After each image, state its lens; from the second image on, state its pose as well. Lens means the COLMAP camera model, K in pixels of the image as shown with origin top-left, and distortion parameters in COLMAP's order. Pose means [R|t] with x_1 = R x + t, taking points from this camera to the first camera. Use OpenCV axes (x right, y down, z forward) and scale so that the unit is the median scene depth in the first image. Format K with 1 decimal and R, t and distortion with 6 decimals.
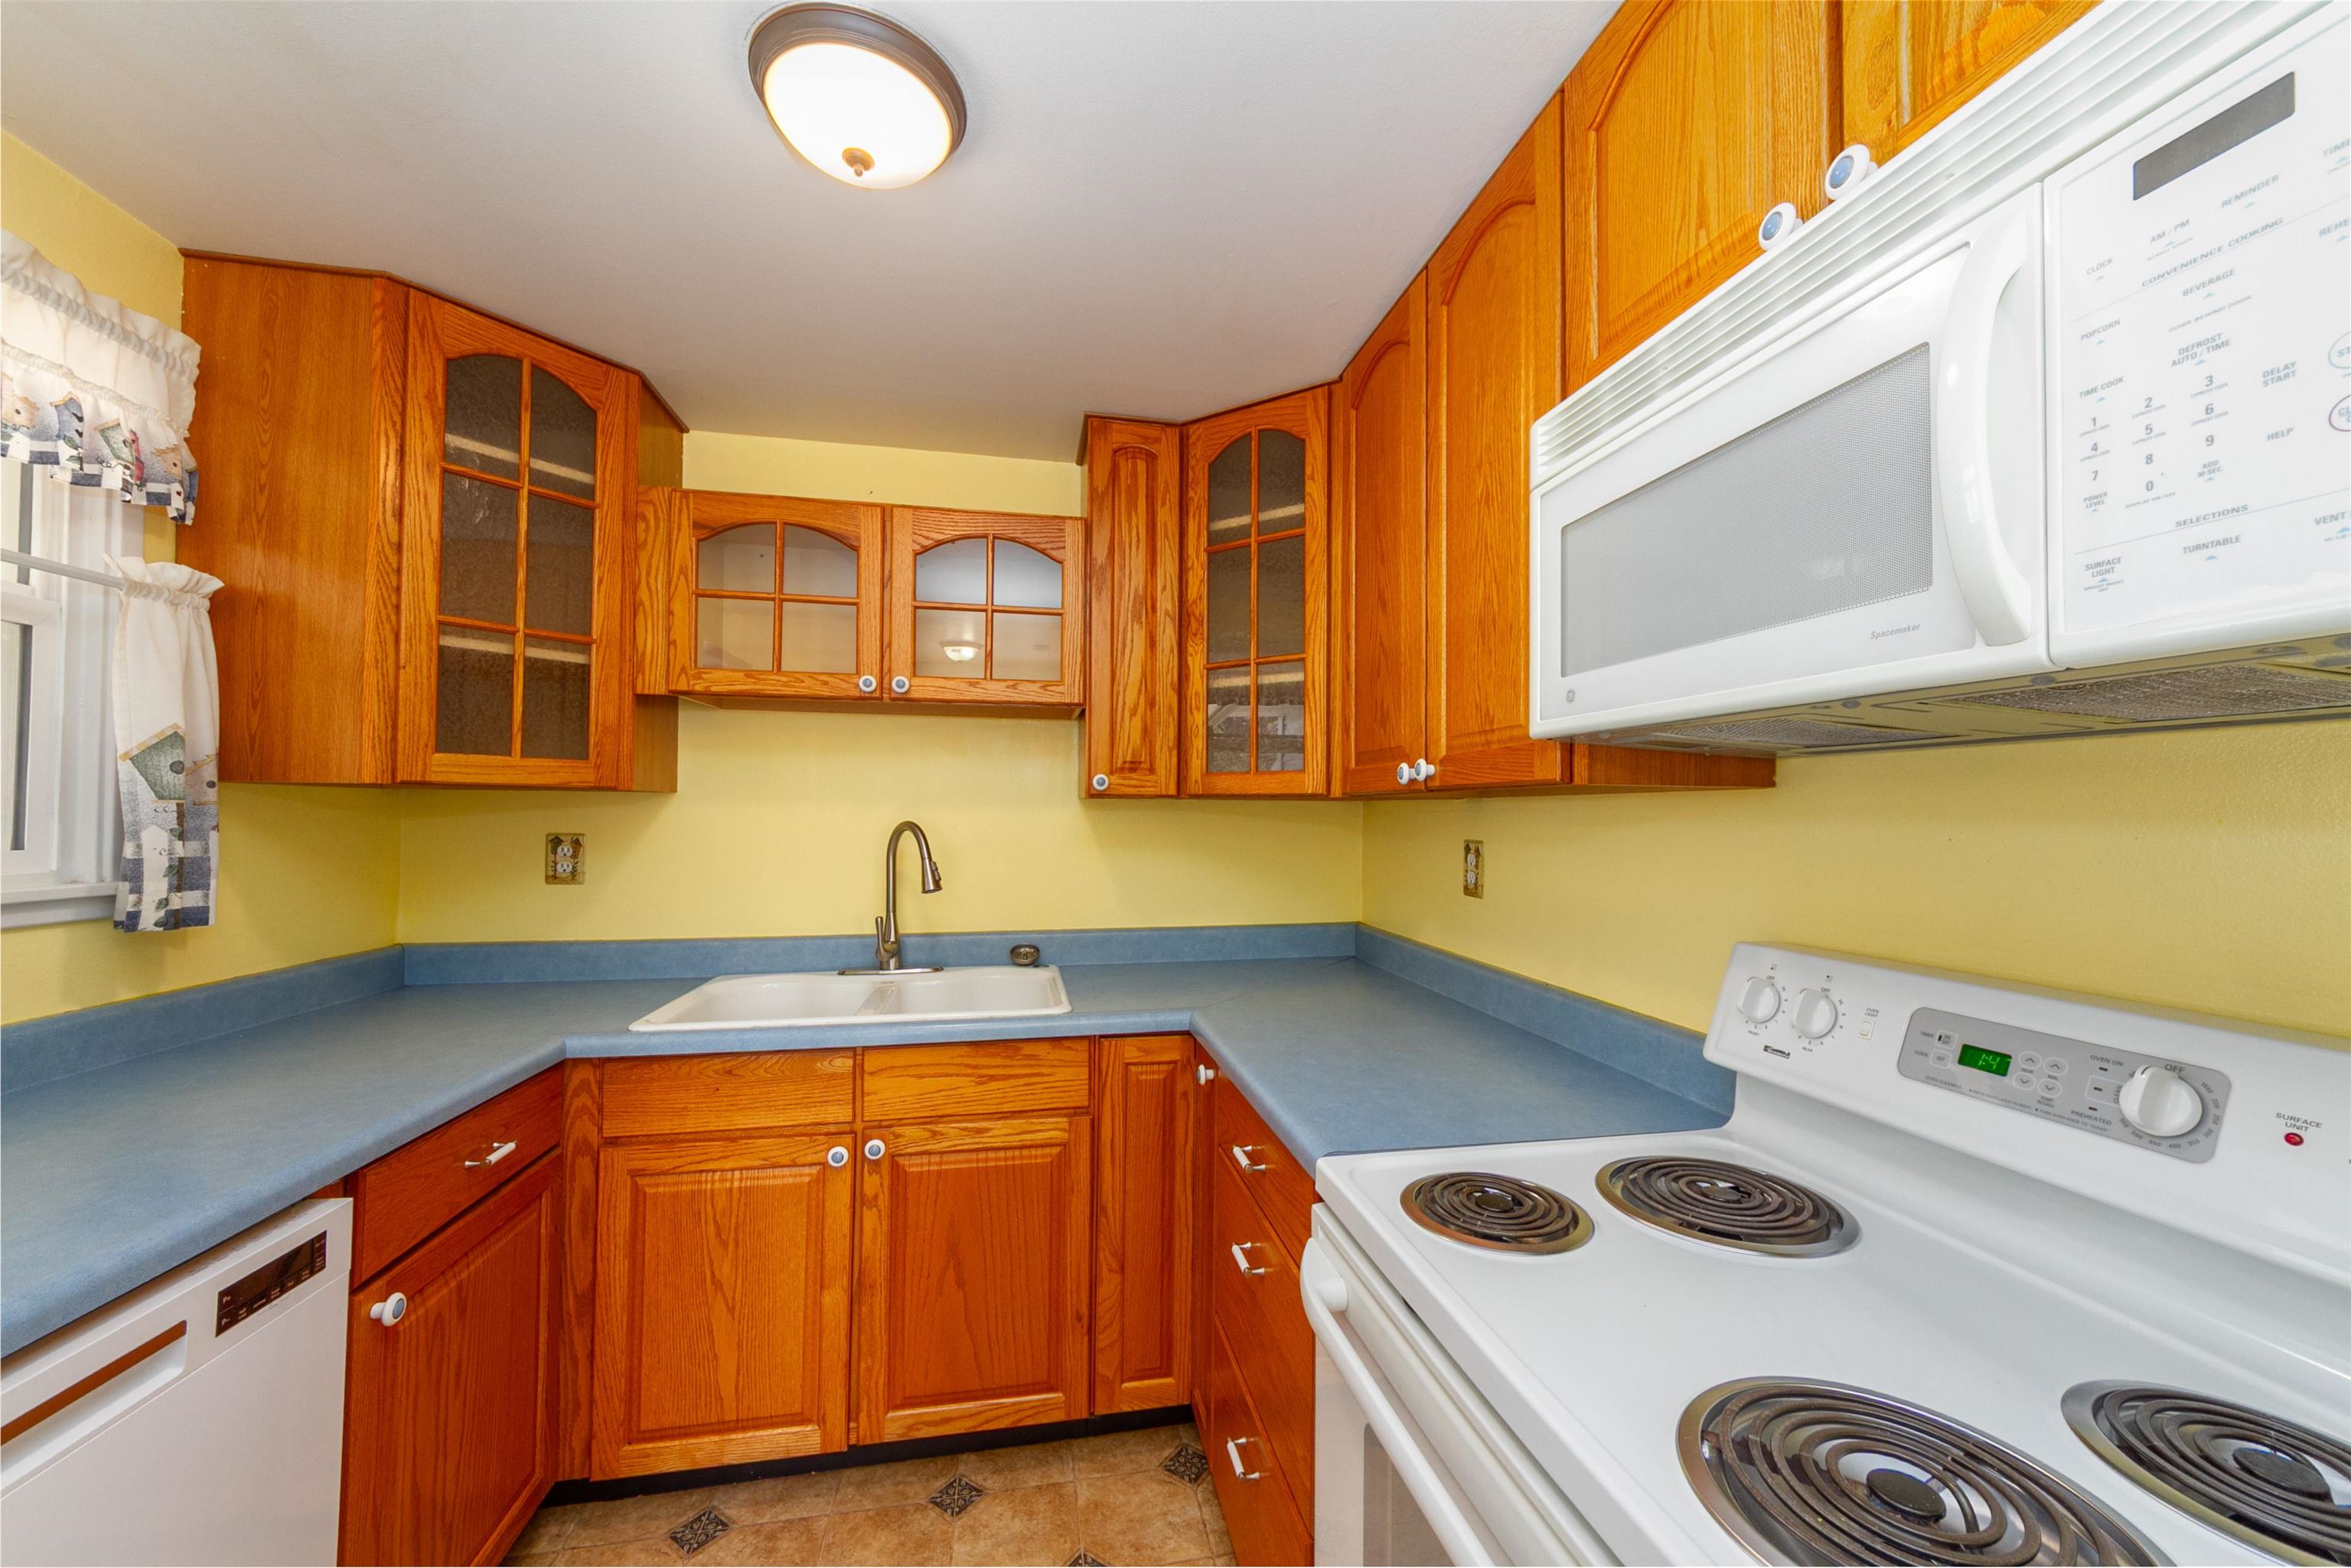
lens RADIAL K [[922.0, 0, 1263.0], [0, 922.0, 790.0], [0, 0, 1]] dist [-0.002488, -0.000192]
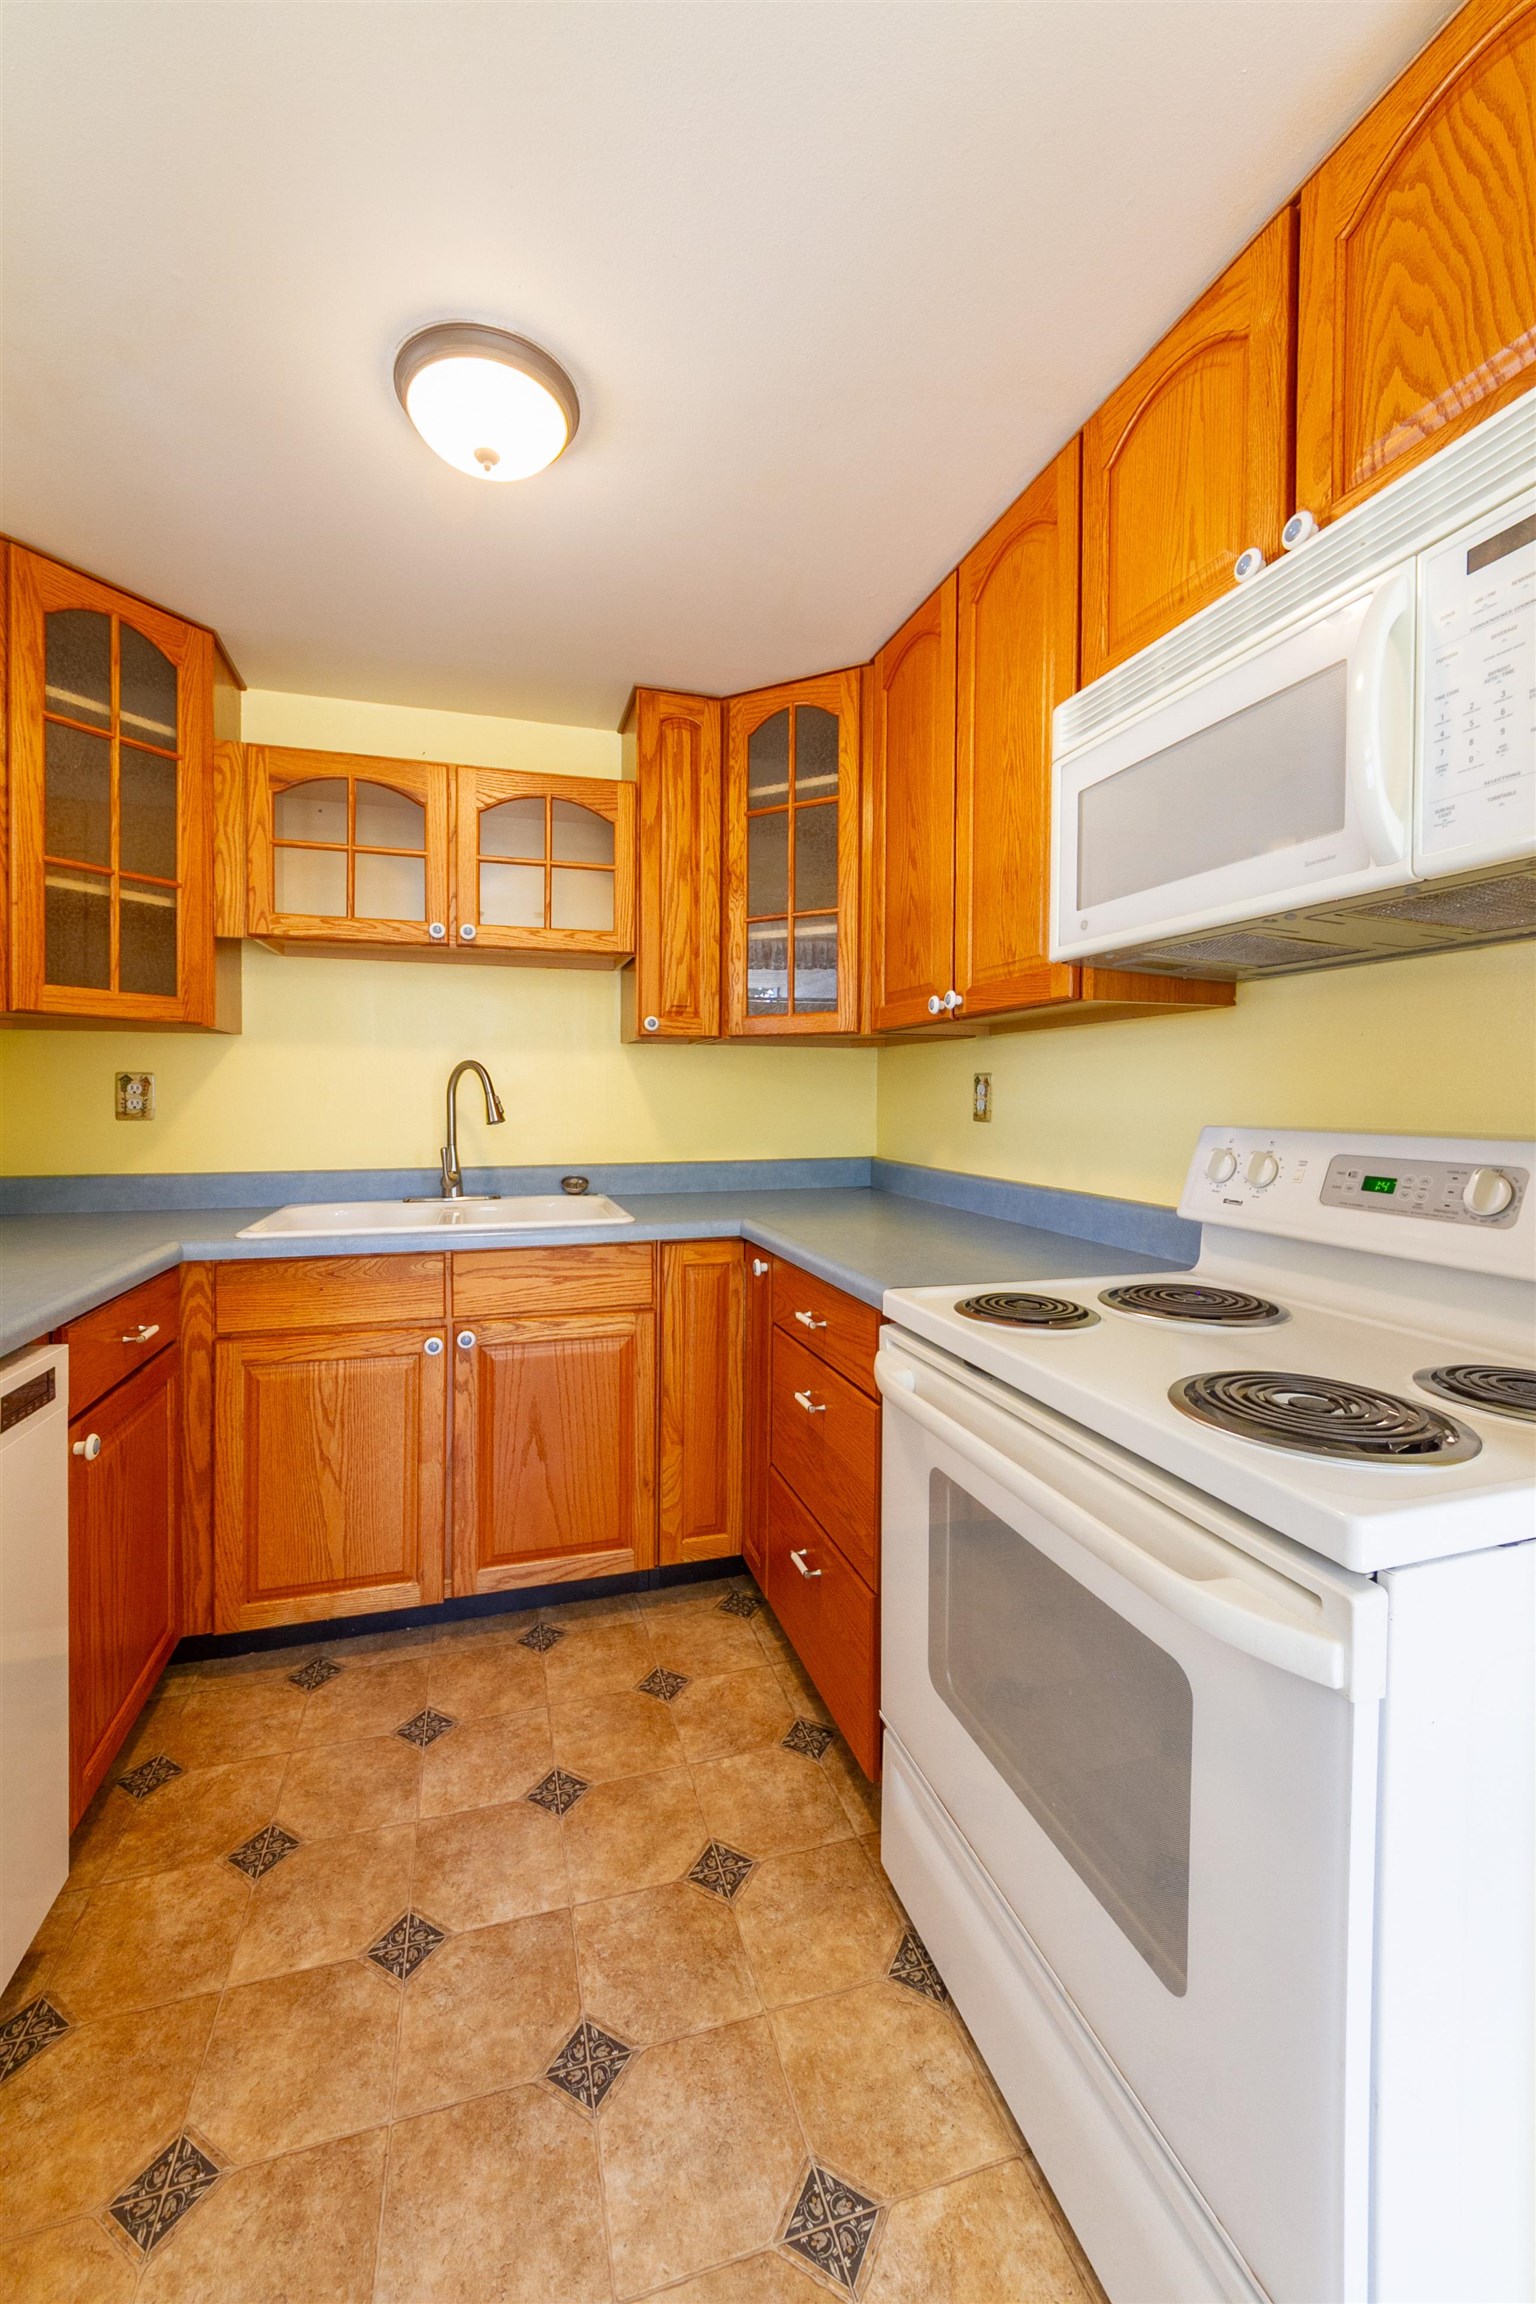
lens RADIAL K [[930.3, 0, 806.5], [0, 930.3, 1115.5], [0, 0, 1]] dist [0.001212, -0.003497]
pose [[0.996734, -0.002551, 0.080719, -0.097016], [-0.000736, 0.999173, 0.040657, 0.068251], [-0.080756, -0.040583, 0.995907, -0.165422]]
